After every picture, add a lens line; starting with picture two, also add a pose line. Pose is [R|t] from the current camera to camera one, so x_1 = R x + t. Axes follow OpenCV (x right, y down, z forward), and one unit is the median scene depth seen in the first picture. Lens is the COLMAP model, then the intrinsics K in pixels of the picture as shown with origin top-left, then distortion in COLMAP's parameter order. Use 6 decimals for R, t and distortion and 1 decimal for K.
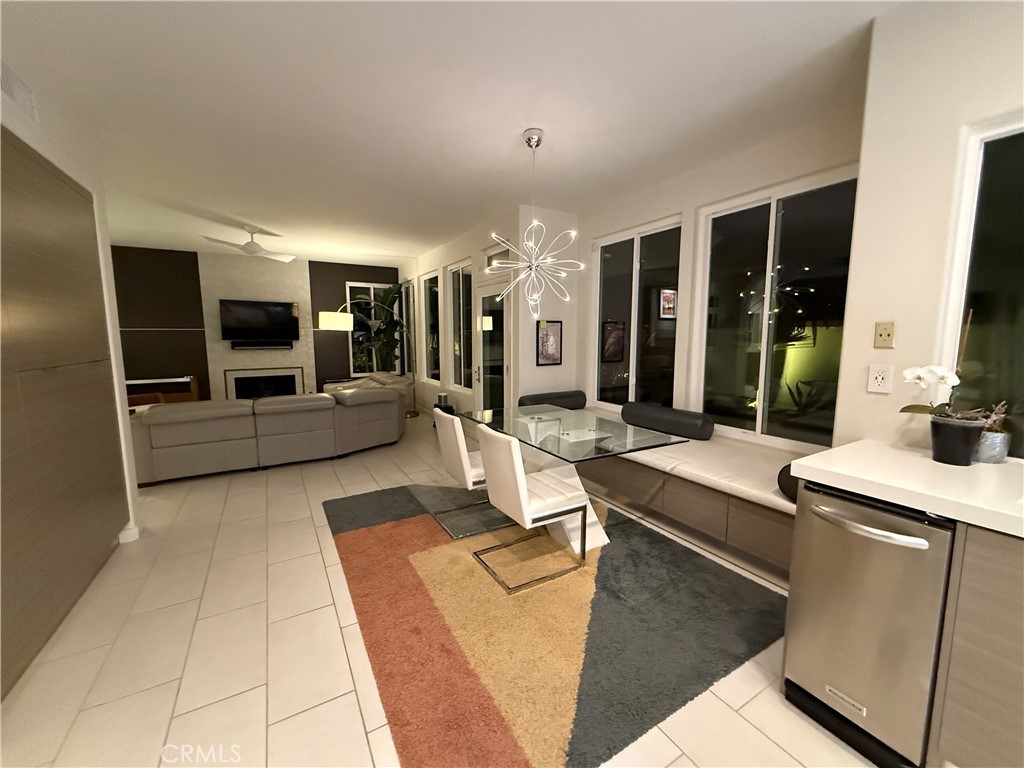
lens RADIAL K [[409.2, 0, 515.5], [0, 409.2, 385.6], [0, 0, 1]] dist [-0.002635, 0.001143]
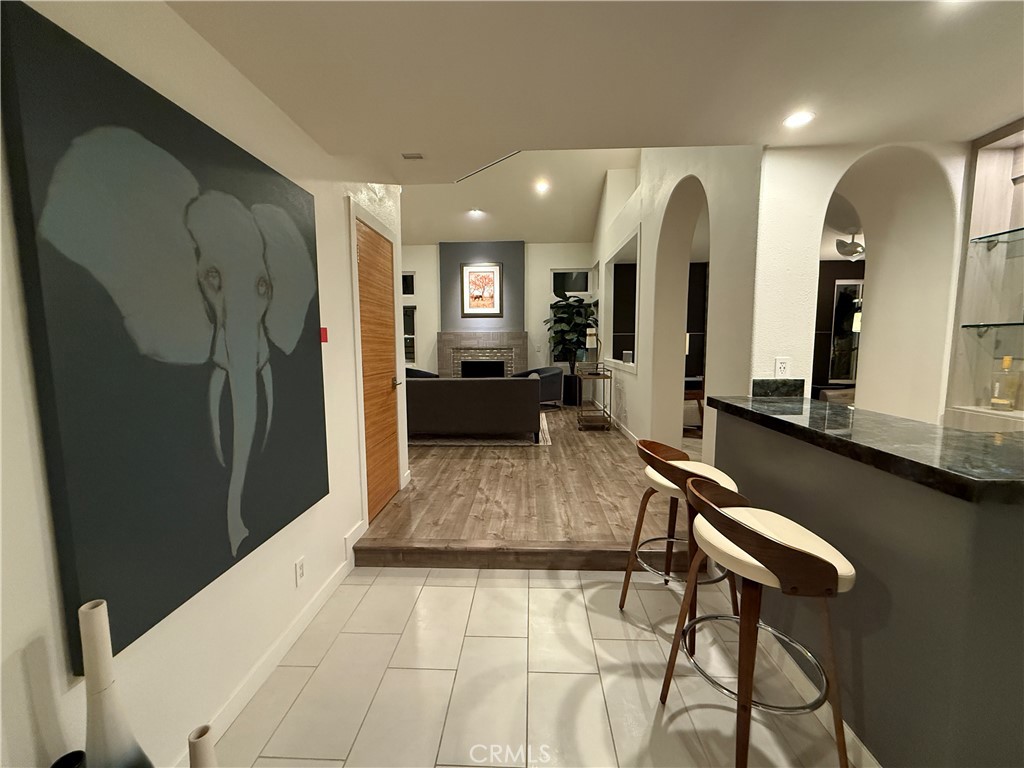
lens RADIAL K [[409.2, 0, 517.4], [0, 409.2, 384.8], [0, 0, 1]] dist [-0.002635, 0.001143]
pose [[0.842030, 0.049786, -0.537128, -0.589371], [-0.061047, 0.998130, -0.003184, 0.032434], [0.535965, 0.035471, 0.843495, -0.179076]]
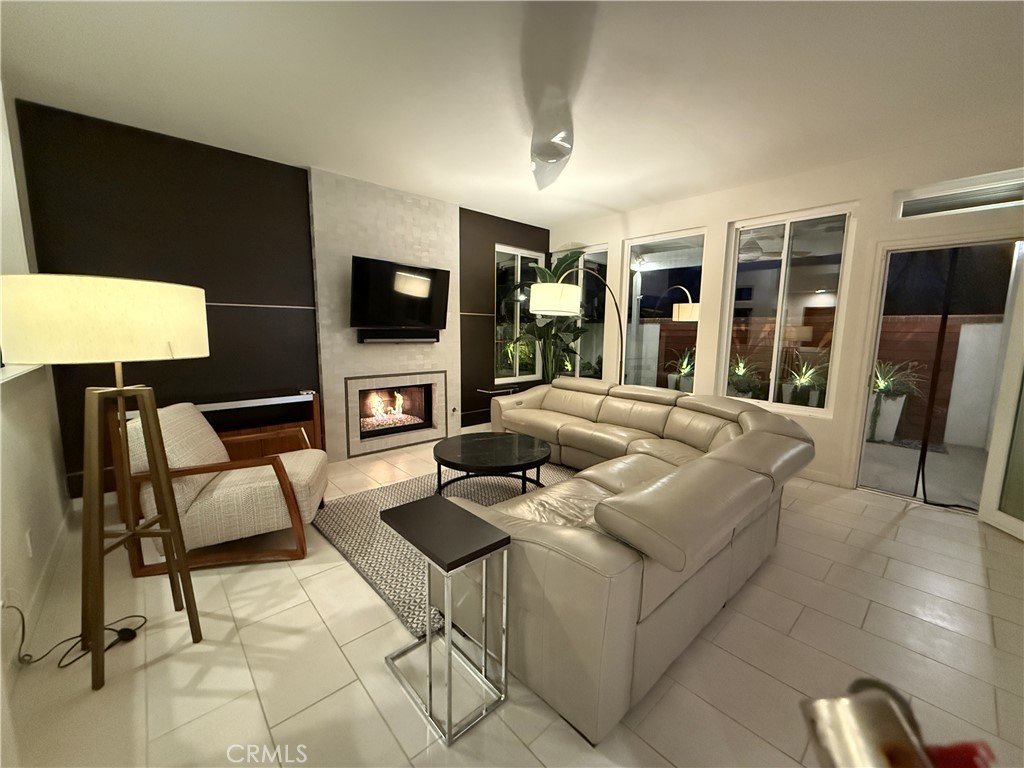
lens RADIAL K [[409.2, 0, 511.6], [0, 409.2, 383.1], [0, 0, 1]] dist [-0.002635, 0.001143]
pose [[0.981154, -0.013342, 0.192766, -0.601445], [0.011978, 0.999894, 0.008244, -0.033469], [-0.192856, -0.005779, 0.981210, 0.379634]]
